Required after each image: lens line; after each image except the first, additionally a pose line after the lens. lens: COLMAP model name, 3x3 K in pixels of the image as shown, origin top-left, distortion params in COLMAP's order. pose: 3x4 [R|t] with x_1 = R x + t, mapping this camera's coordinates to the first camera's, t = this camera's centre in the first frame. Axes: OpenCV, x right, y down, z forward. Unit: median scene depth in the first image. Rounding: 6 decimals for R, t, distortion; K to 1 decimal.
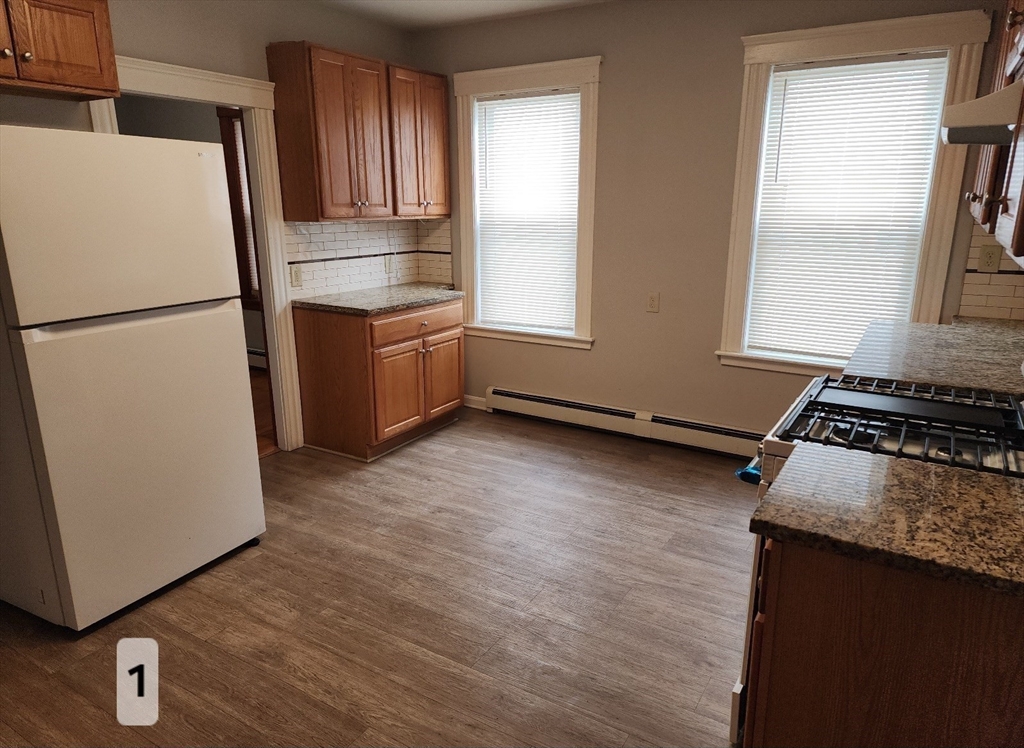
lens RADIAL K [[650.5, 0, 515.4], [0, 650.5, 377.9], [0, 0, 1]] dist [0.002504, 0.000040]
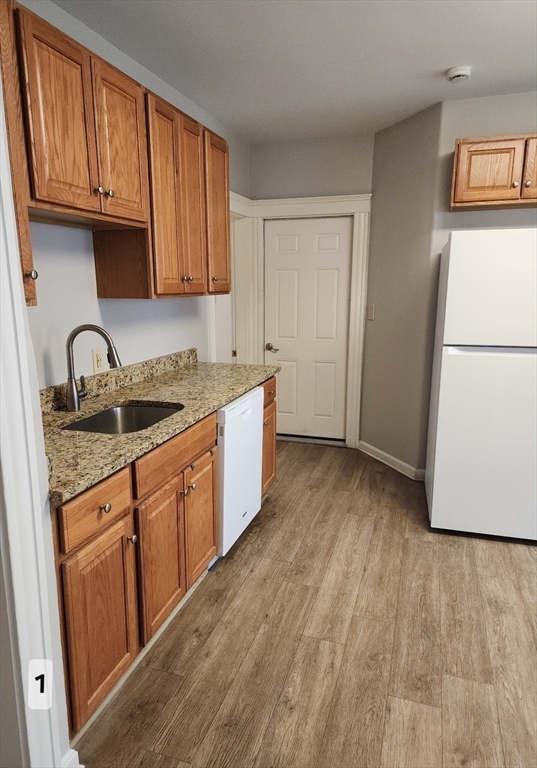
lens RADIAL K [[506.7, 0, 268.8], [0, 506.7, 382.1], [0, 0, 1]] dist [0.005810, 0.001362]
pose [[0.265427, 0.206194, -0.941824, 0.451363], [-0.250694, 0.958022, 0.139090, -0.055559], [0.930968, 0.199191, 0.305977, 0.163587]]
